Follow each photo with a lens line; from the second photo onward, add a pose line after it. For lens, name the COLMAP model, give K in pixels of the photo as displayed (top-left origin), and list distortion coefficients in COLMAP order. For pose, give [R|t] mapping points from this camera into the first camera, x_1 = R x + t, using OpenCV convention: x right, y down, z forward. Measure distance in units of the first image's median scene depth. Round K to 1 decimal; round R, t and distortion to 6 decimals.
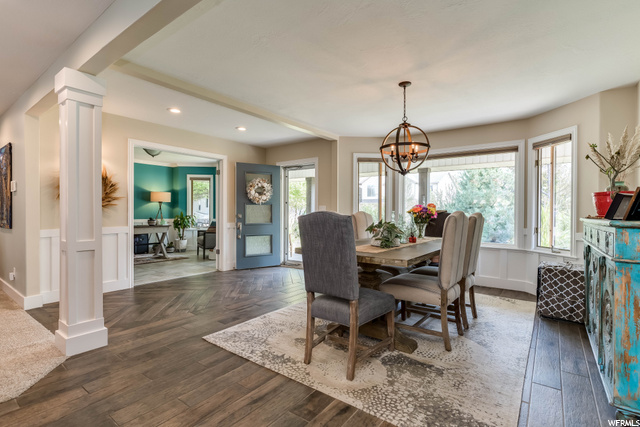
lens RADIAL K [[310.8, 0, 318.5], [0, 310.8, 214.2], [0, 0, 1]] dist [0.000574, 0.000085]
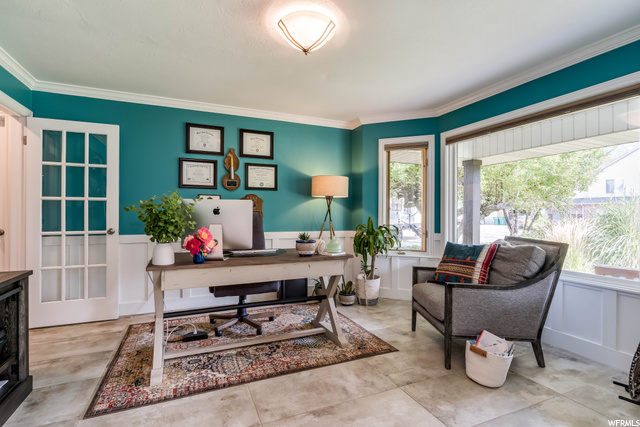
lens RADIAL K [[310.8, 0, 318.5], [0, 310.8, 214.2], [0, 0, 1]] dist [0.000574, 0.000085]
pose [[0.868021, -0.002227, -0.496523, -0.390974], [-0.003501, 0.999938, -0.010605, -0.010245], [0.496516, 0.010944, 0.867959, 0.792179]]
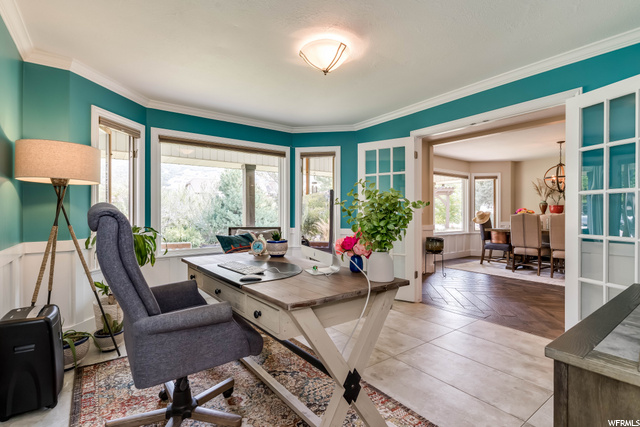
lens RADIAL K [[306.4, 0, 318.0], [0, 306.4, 213.4], [0, 0, 1]] dist [0.001924, 0.000106]
pose [[0.289771, -0.009991, 0.957044, -0.986070], [0.008161, 0.999935, 0.007968, -0.016366], [-0.957061, 0.005501, 0.289834, 0.987467]]
